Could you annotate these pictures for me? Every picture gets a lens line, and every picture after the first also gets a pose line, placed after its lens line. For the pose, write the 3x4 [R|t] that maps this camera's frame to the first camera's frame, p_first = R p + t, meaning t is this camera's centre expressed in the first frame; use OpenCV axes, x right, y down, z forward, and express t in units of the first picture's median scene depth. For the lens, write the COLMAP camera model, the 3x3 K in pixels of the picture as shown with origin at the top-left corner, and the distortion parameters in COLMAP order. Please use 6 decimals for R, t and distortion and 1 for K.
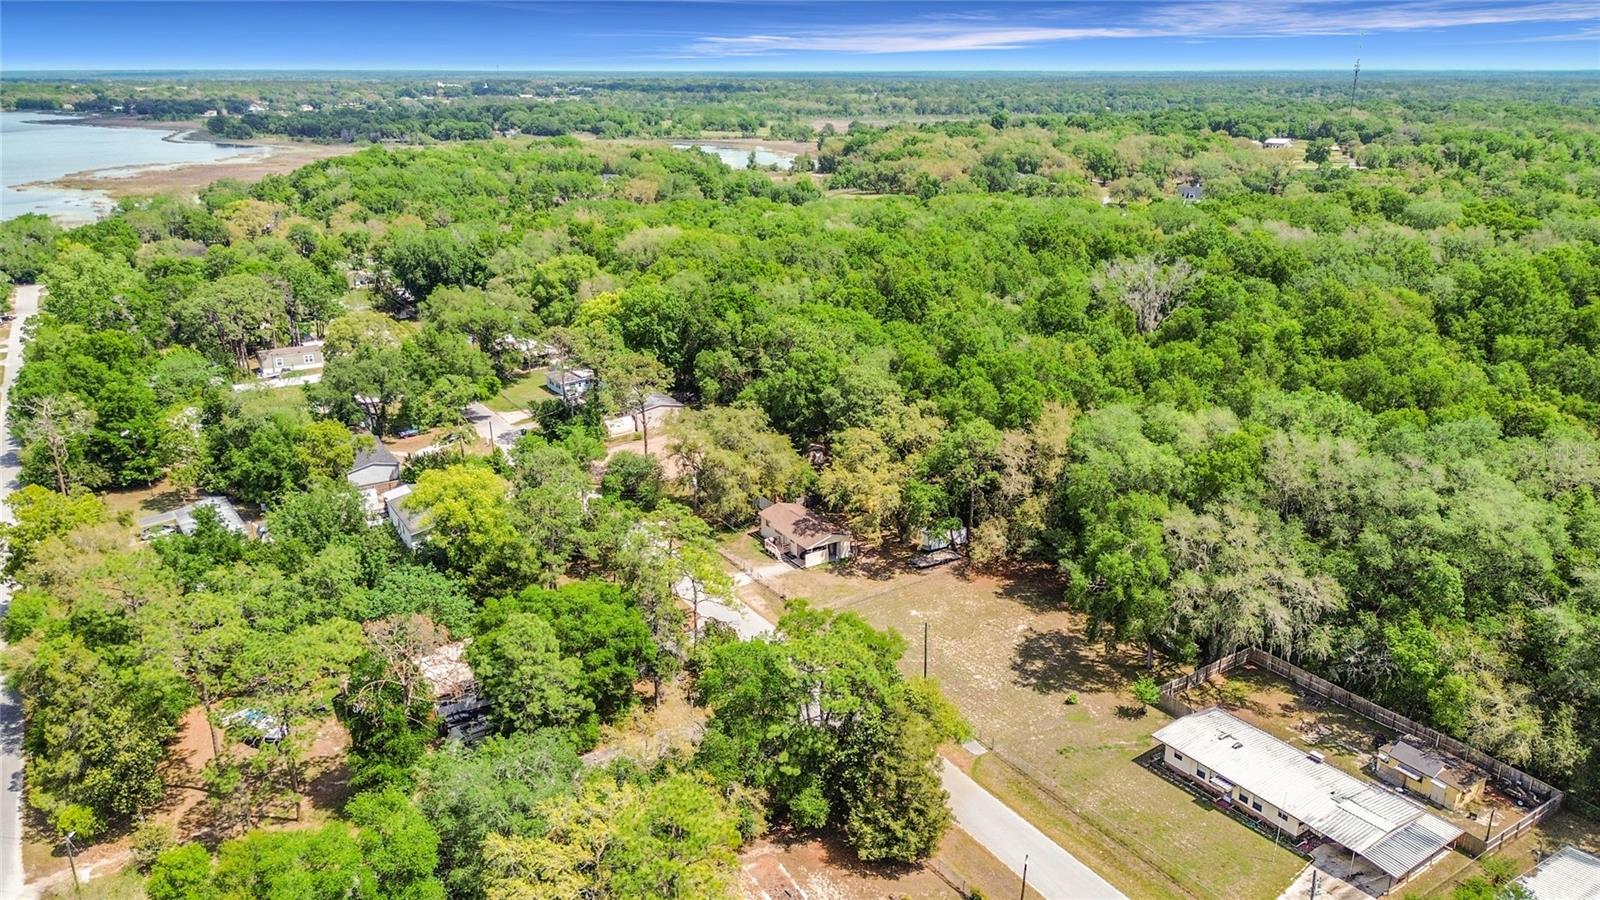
lens RADIAL K [[1073.5, 0, 800.0], [0, 1073.5, 450.0], [0, 0, 1]] dist [0.053121, -0.071343]
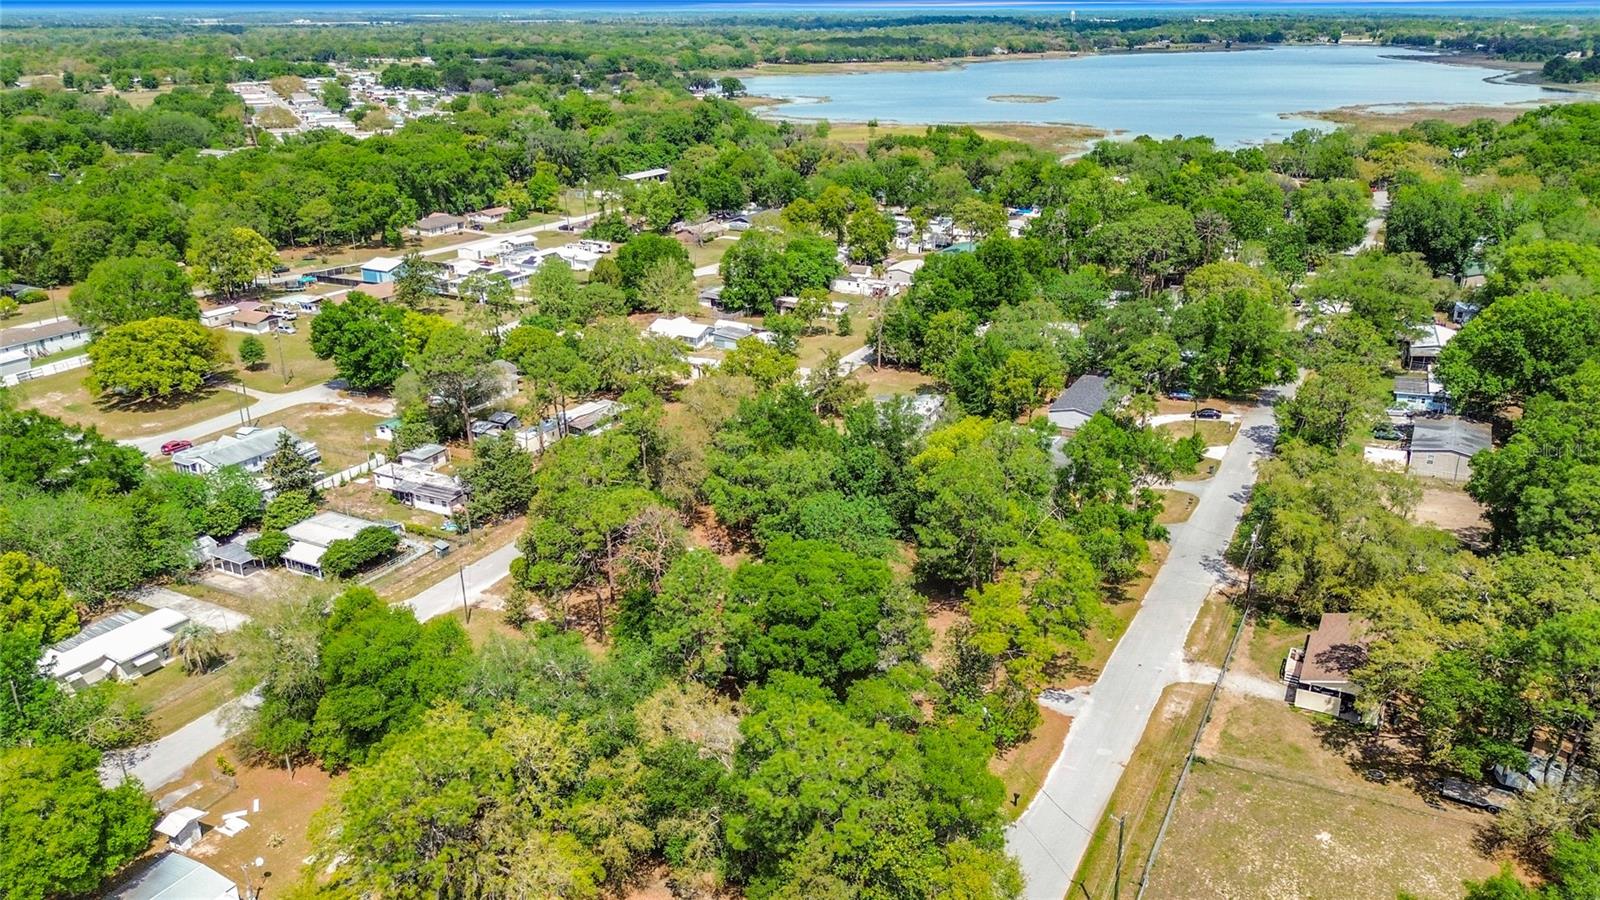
lens RADIAL K [[1073.5, 0, 800.0], [0, 1073.5, 450.0], [0, 0, 1]] dist [0.053121, -0.071343]
pose [[0.478932, 0.319668, -0.817580, 0.483265], [-0.277307, 0.938744, 0.204598, -0.132193], [0.832902, 0.128732, 0.538240, 0.410038]]
